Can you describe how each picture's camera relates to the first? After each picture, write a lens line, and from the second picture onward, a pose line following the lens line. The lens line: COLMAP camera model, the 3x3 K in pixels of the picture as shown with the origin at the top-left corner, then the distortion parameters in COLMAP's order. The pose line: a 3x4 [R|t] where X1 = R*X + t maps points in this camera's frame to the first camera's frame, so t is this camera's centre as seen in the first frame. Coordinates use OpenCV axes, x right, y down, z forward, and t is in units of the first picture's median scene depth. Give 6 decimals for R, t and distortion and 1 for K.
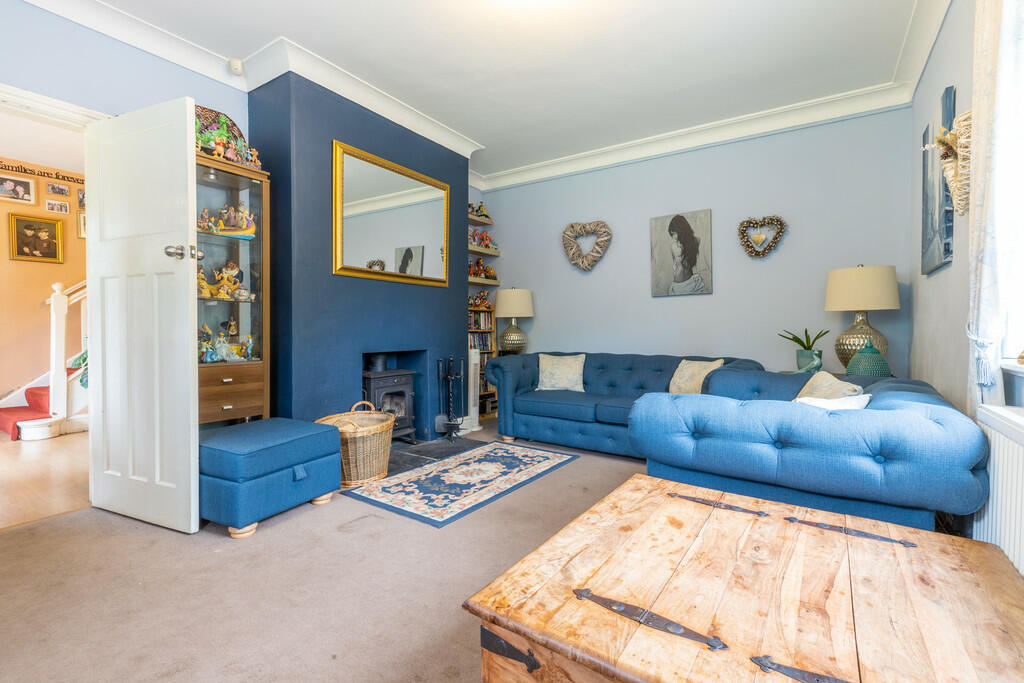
lens RADIAL K [[454.2, 0, 512.0], [0, 454.2, 341.5], [0, 0, 1]] dist [0.001780, 0.000584]
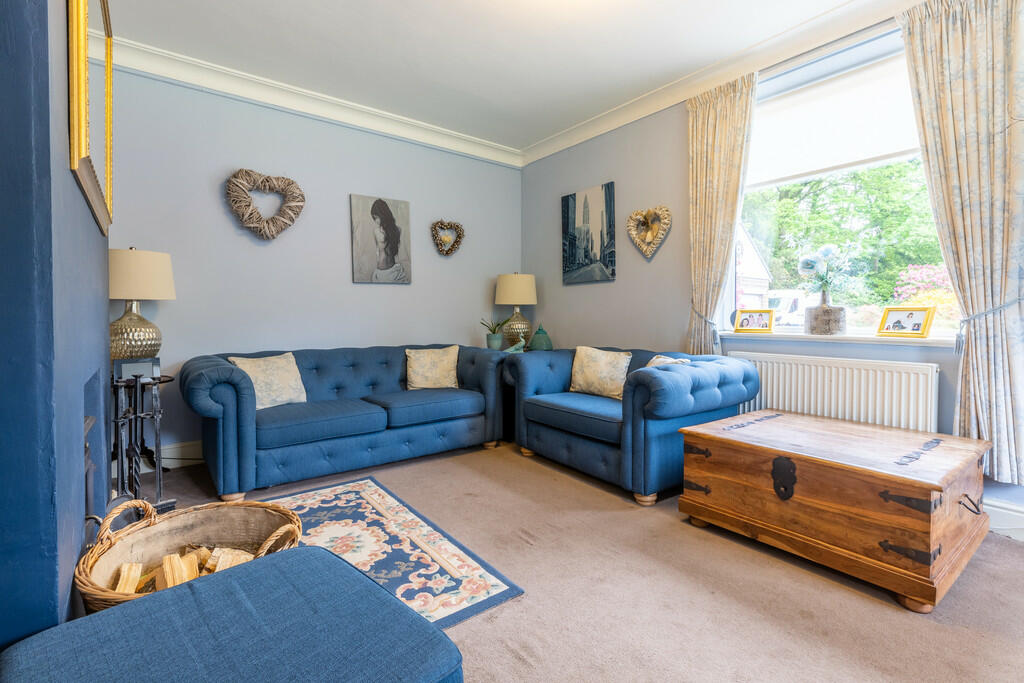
lens RADIAL K [[466.7, 0, 513.2], [0, 466.7, 329.9], [0, 0, 1]] dist [0.001141, 0.000238]
pose [[0.311520, -0.027962, 0.949828, -0.552341], [0.031484, 0.999322, 0.019093, -0.015528], [-0.949718, 0.023957, 0.312189, 0.495318]]
